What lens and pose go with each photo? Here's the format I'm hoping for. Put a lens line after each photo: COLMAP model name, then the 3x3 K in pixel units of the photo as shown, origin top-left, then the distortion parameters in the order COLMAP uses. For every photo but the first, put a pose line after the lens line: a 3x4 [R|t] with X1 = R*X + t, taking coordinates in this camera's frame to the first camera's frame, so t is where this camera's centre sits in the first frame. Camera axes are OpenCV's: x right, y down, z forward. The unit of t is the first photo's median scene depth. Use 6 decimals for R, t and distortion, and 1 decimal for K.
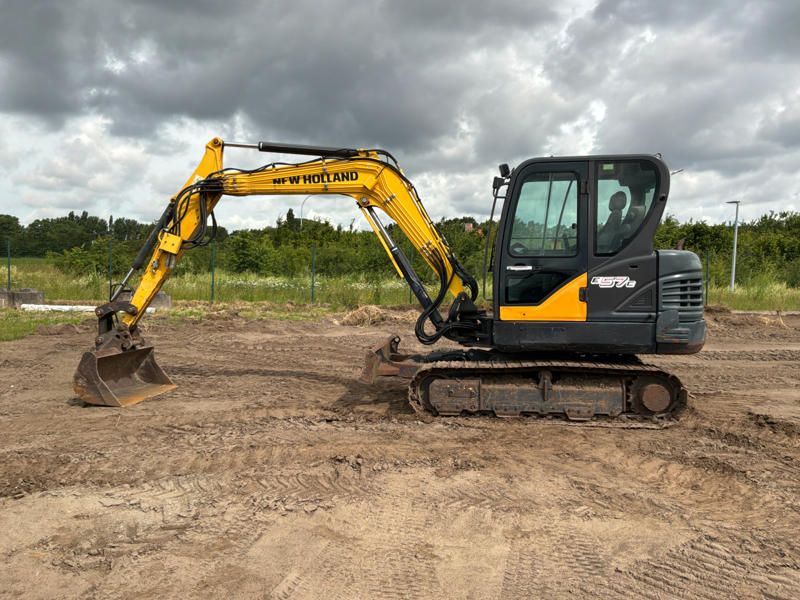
lens RADIAL K [[661.8, 0, 396.1], [0, 661.8, 301.0], [0, 0, 1]] dist [0.123114, -0.240124]
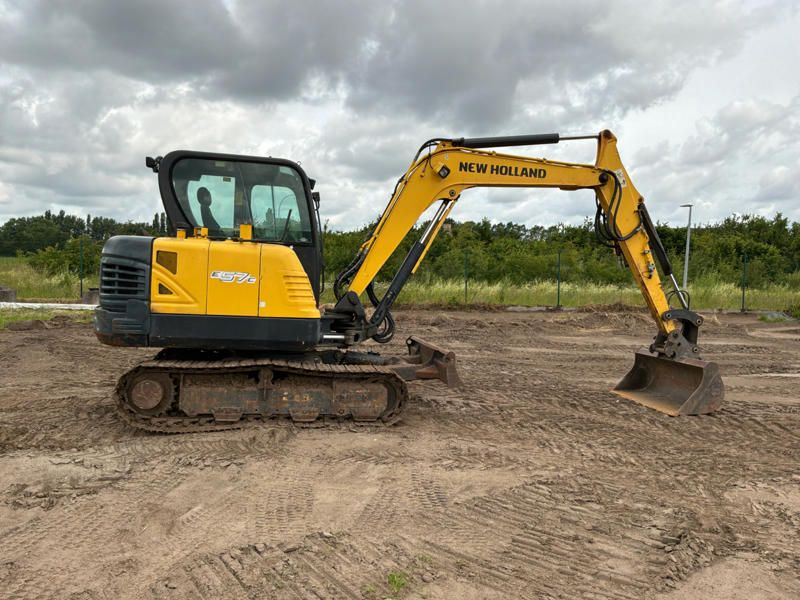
lens RADIAL K [[661.8, 0, 396.1], [0, 661.8, 301.0], [0, 0, 1]] dist [0.123114, -0.240124]
pose [[0.999625, 0.001404, 0.027355, 0.084777], [-0.001388, 0.999999, -0.000632, 0.008124], [-0.027356, 0.000593, 0.999626, -0.126683]]
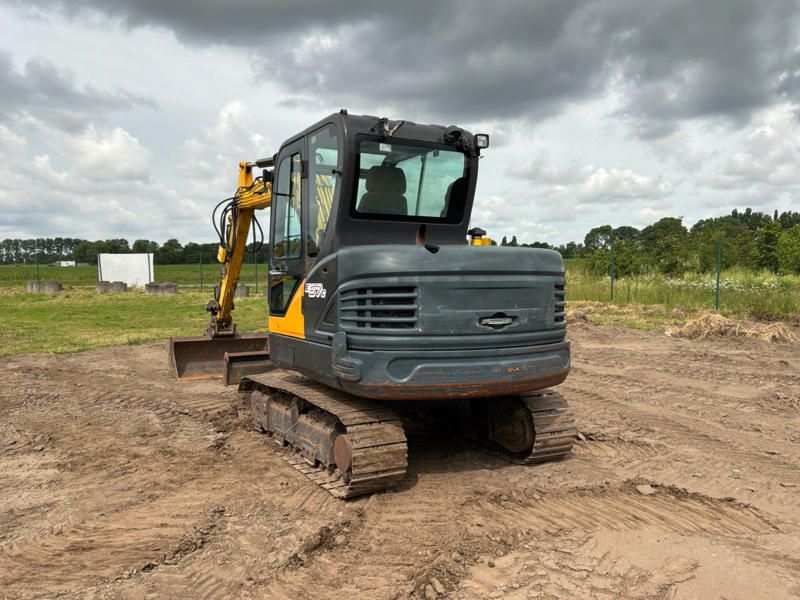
lens RADIAL K [[665.5, 0, 391.6], [0, 665.5, 301.6], [0, 0, 1]] dist [0.130141, -0.239666]
pose [[0.587074, 0.026780, -0.809090, 0.853331], [-0.024575, 0.999582, 0.015254, -0.024994], [0.809160, 0.010928, 0.587486, 0.537173]]
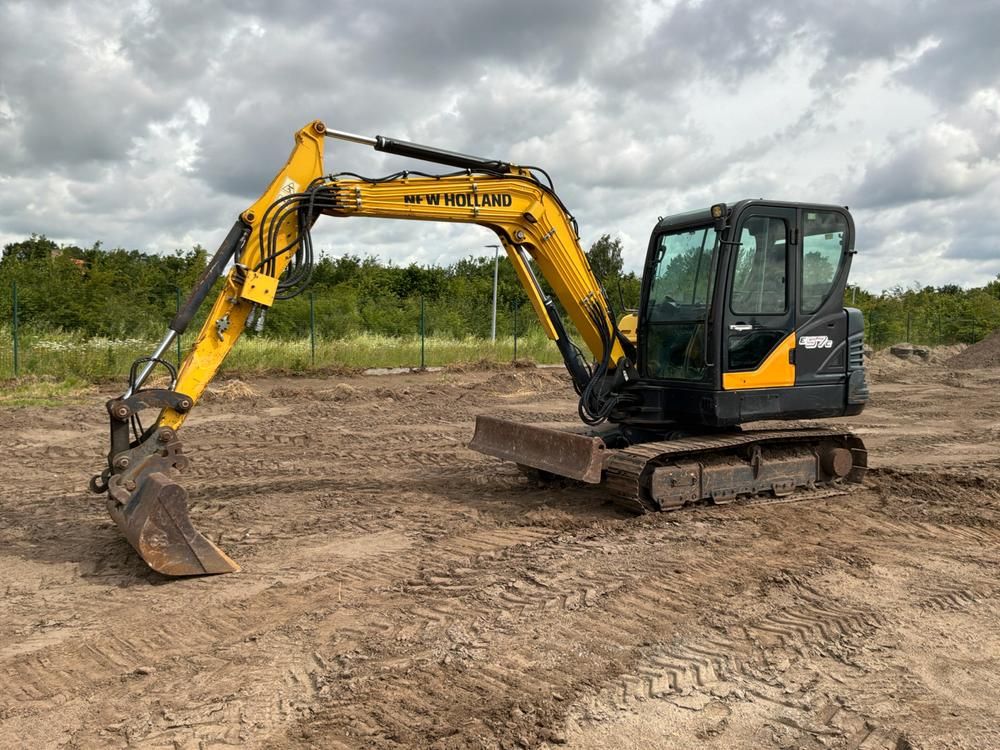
lens RADIAL K [[827.3, 0, 495.1], [0, 827.3, 376.2], [0, 0, 1]] dist [0.123114, -0.240124]
pose [[0.815517, -0.041563, 0.577239, -0.607991], [0.027477, 0.999074, 0.033117, -0.027181], [-0.578081, -0.011147, 0.815904, 0.268208]]
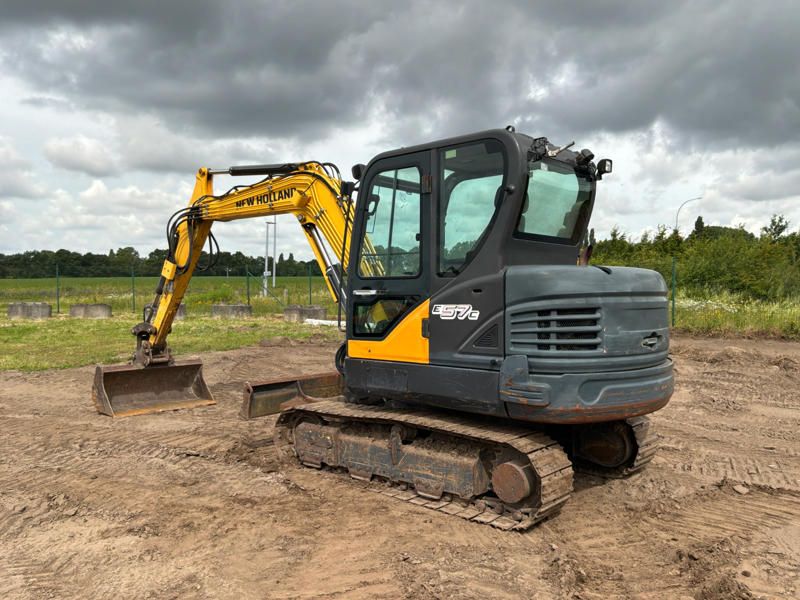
lens RADIAL K [[661.8, 0, 396.1], [0, 661.8, 301.0], [0, 0, 1]] dist [0.123114, -0.240124]
pose [[0.825227, 0.003100, -0.564792, 0.582556], [-0.015588, 0.999729, -0.017289, -0.022898], [0.564586, 0.023071, 0.825052, 0.321198]]
